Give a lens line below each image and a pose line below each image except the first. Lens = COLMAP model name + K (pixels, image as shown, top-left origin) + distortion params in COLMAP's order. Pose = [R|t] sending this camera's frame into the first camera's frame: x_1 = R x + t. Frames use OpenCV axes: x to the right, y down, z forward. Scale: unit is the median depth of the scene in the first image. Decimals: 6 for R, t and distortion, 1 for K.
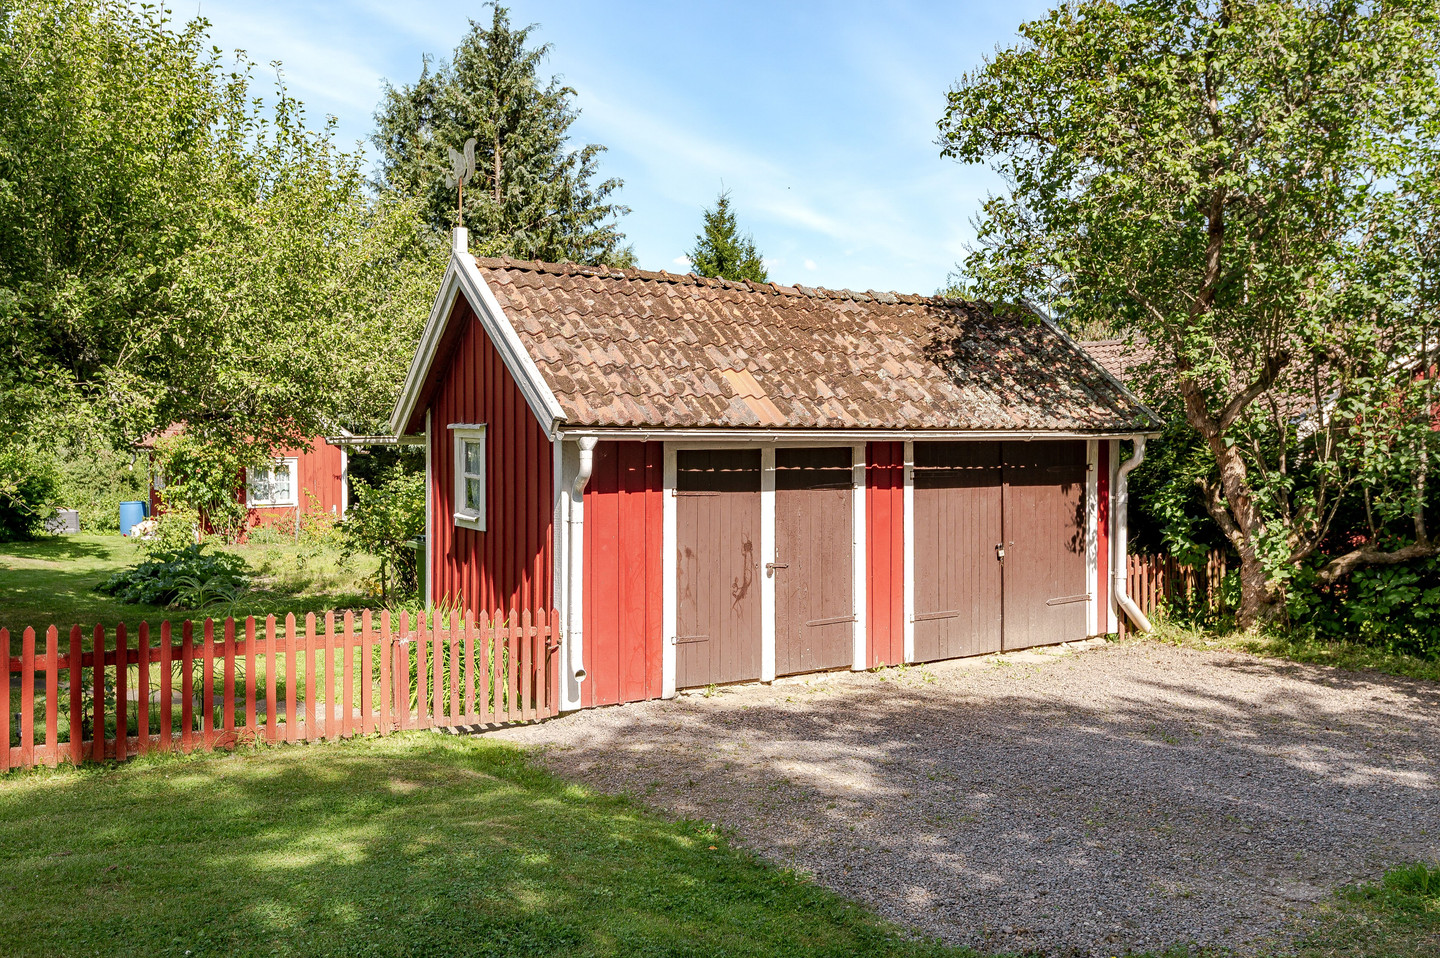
lens RADIAL K [[1284.8, 0, 720.2], [0, 1284.8, 471.1], [0, 0, 1]] dist [-0.000666, -0.000496]
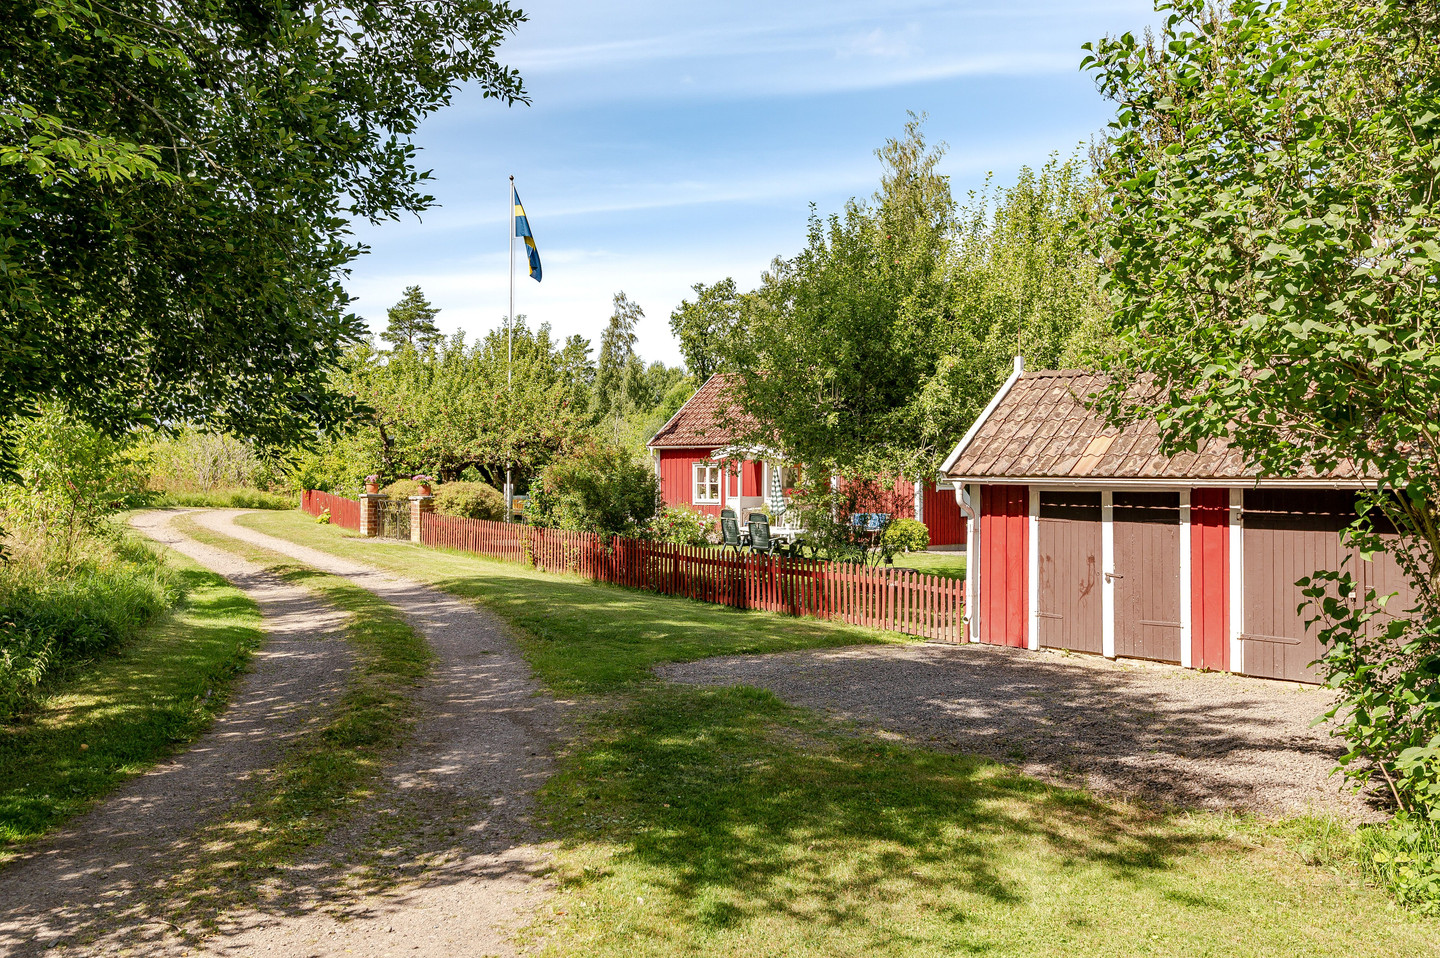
lens RADIAL K [[1284.8, 0, 720.4], [0, 1284.8, 478.4], [0, 0, 1]] dist [-0.000666, -0.000496]
pose [[0.128869, 0.002330, -0.991659, 1.381766], [-0.032462, 0.999471, -0.001871, -0.015648], [0.991130, 0.032432, 0.128876, 0.393969]]
